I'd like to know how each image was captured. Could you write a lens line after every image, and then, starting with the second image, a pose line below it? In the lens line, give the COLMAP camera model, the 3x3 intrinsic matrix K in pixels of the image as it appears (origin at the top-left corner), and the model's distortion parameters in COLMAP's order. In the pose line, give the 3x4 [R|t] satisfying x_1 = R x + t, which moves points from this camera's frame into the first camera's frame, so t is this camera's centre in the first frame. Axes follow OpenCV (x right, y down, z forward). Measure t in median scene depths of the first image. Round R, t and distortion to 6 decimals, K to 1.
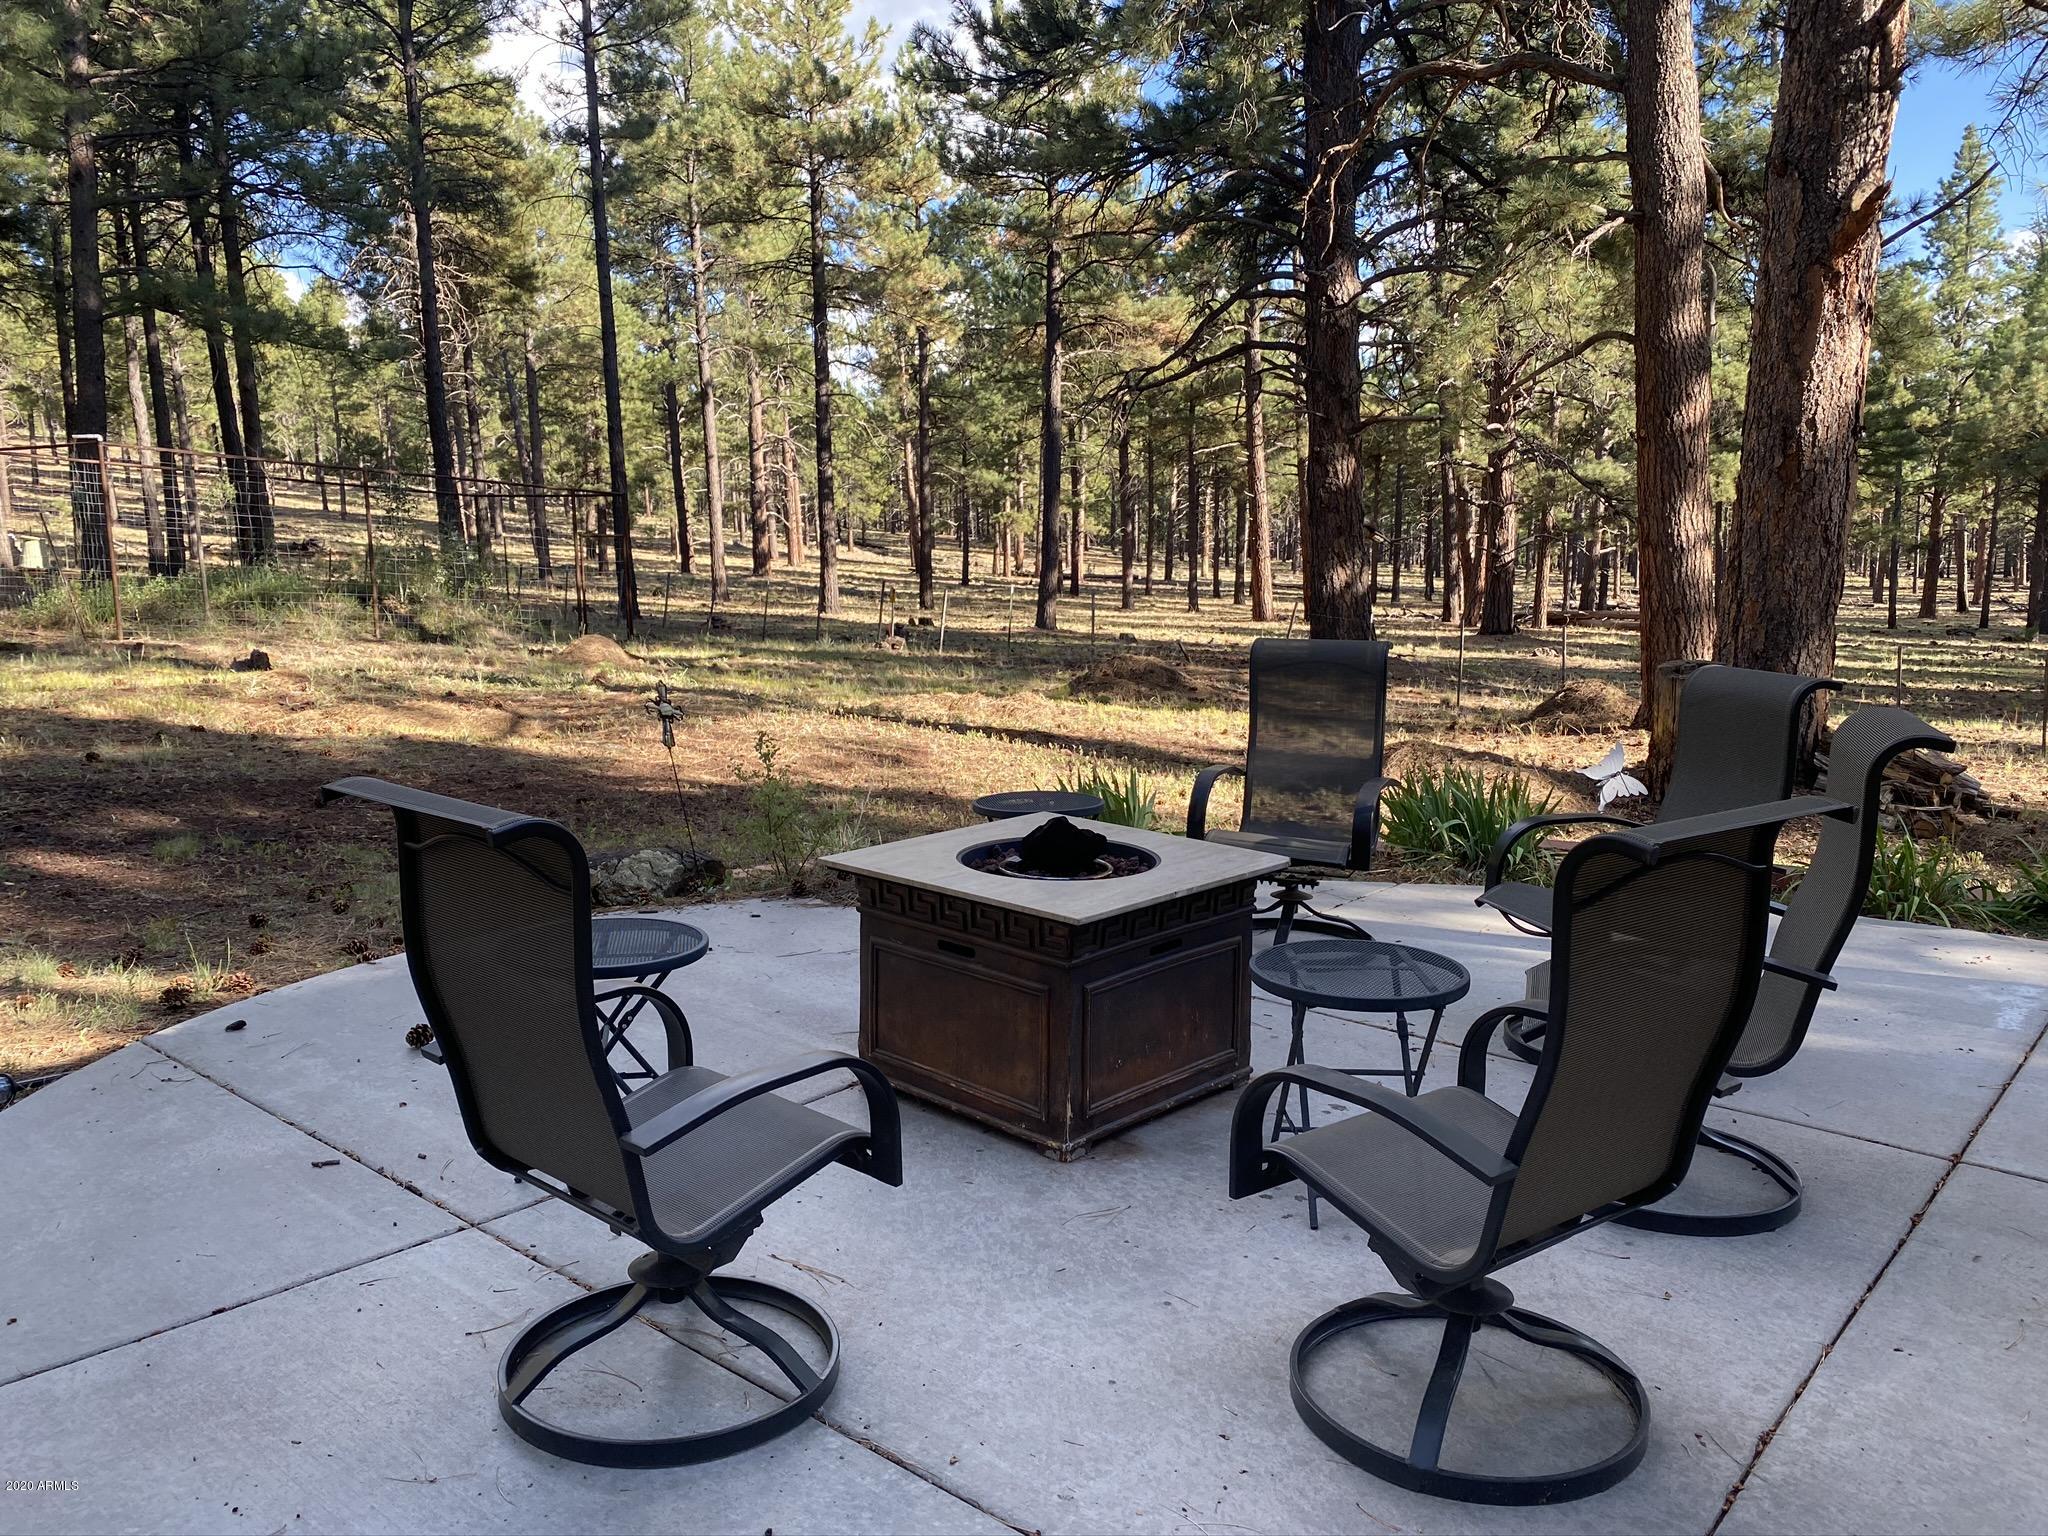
lens RADIAL K [[1561.7, 0, 1017.9], [0, 1561.7, 758.7], [0, 0, 1]] dist [0.033035, -0.030956]
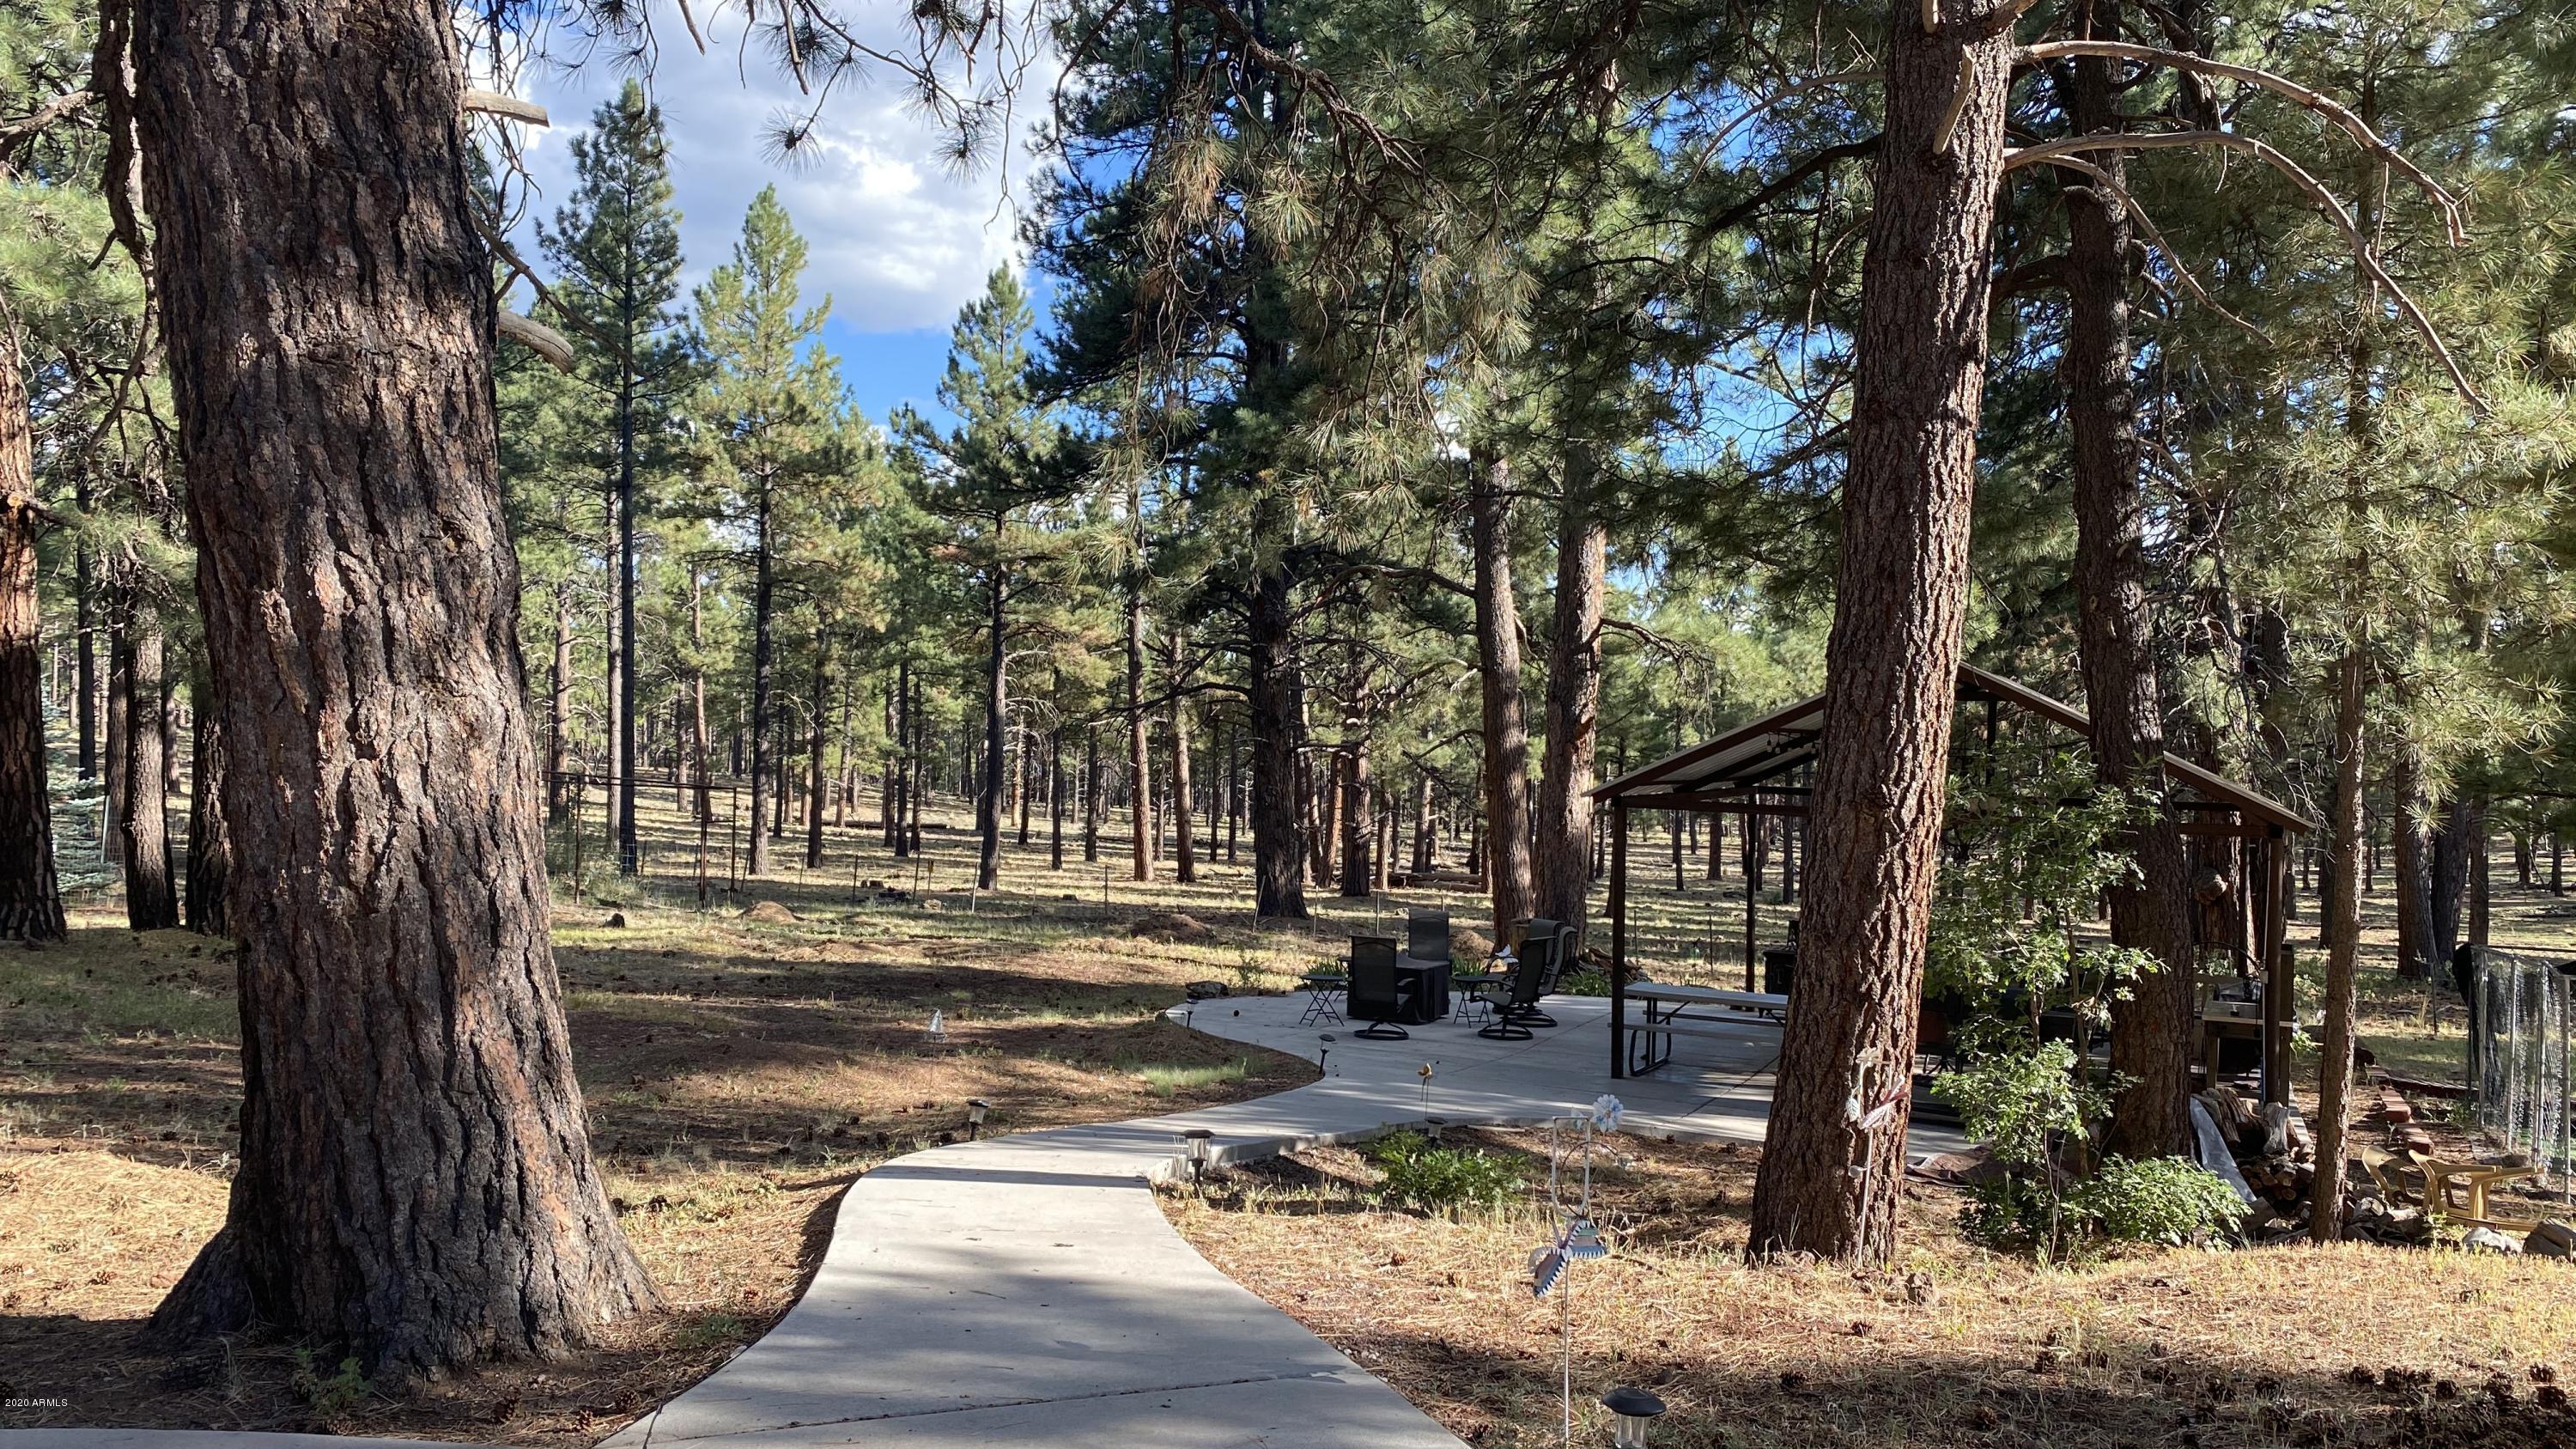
lens RADIAL K [[1964.3, 0, 1290.7], [0, 1964.3, 724.5], [0, 0, 1]] dist [0.039903, -0.043074]
pose [[0.956435, 0.028060, 0.290594, -0.164662], [0.019051, 0.987250, -0.158032, 0.022982], [-0.291324, 0.156683, 0.943706, -0.367299]]
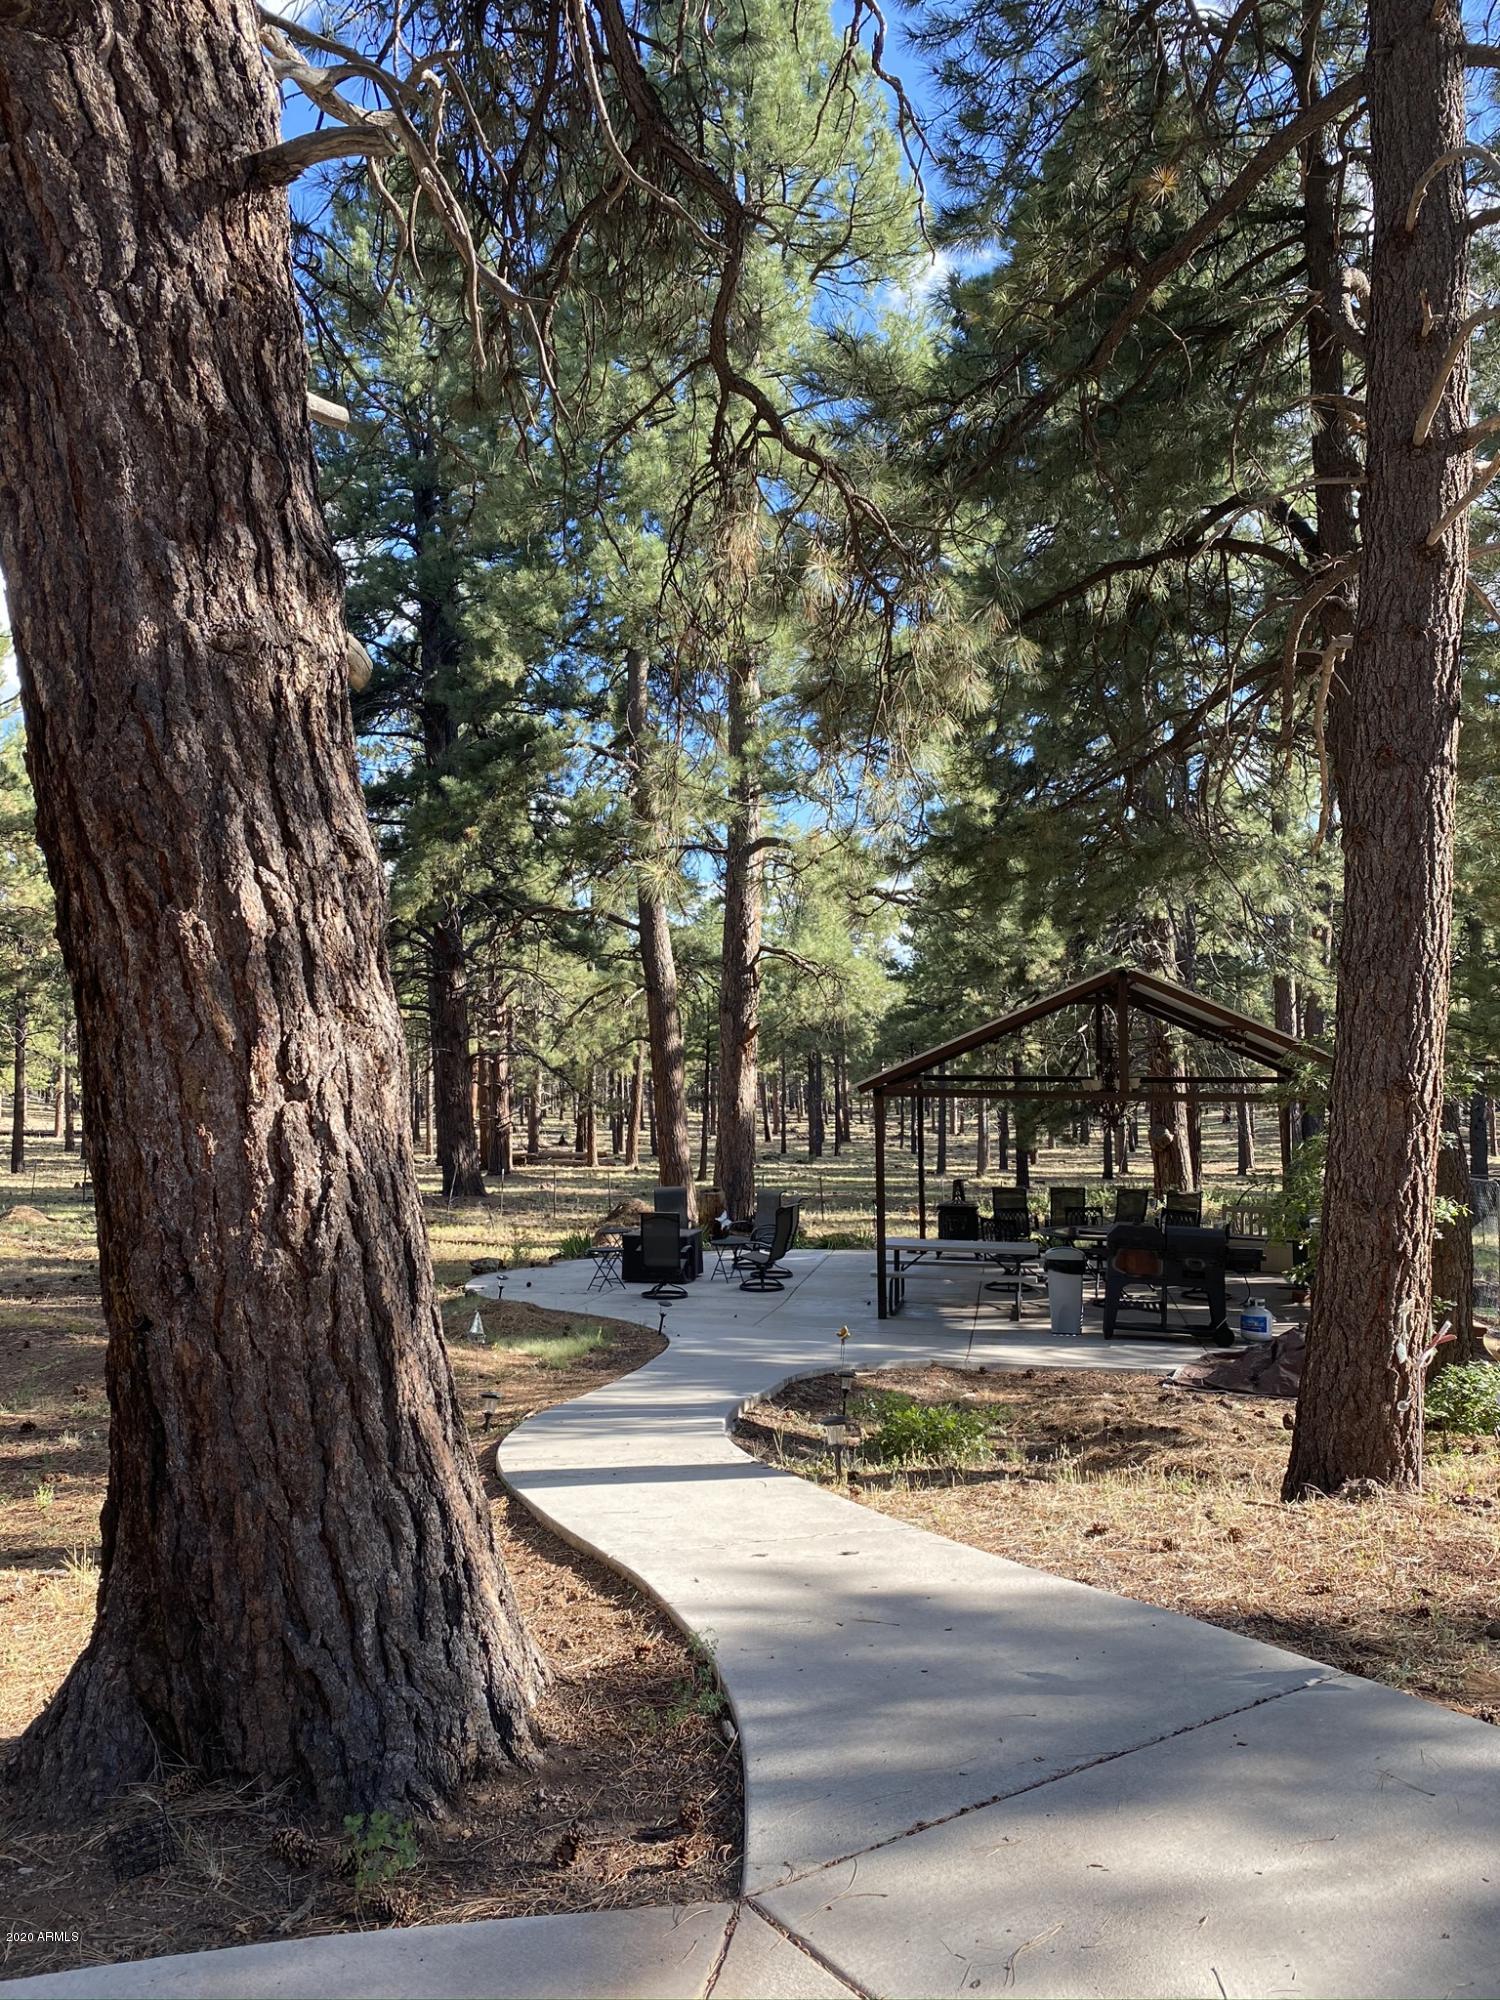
lens RADIAL K [[1525.1, 0, 746.1], [0, 1525.1, 983.4], [0, 0, 1]] dist [0.033035, -0.030956]
pose [[0.863616, 0.020316, 0.503741, -0.204966], [0.080737, 0.980718, -0.177969, 0.015164], [-0.497644, 0.194367, 0.845324, -0.318556]]
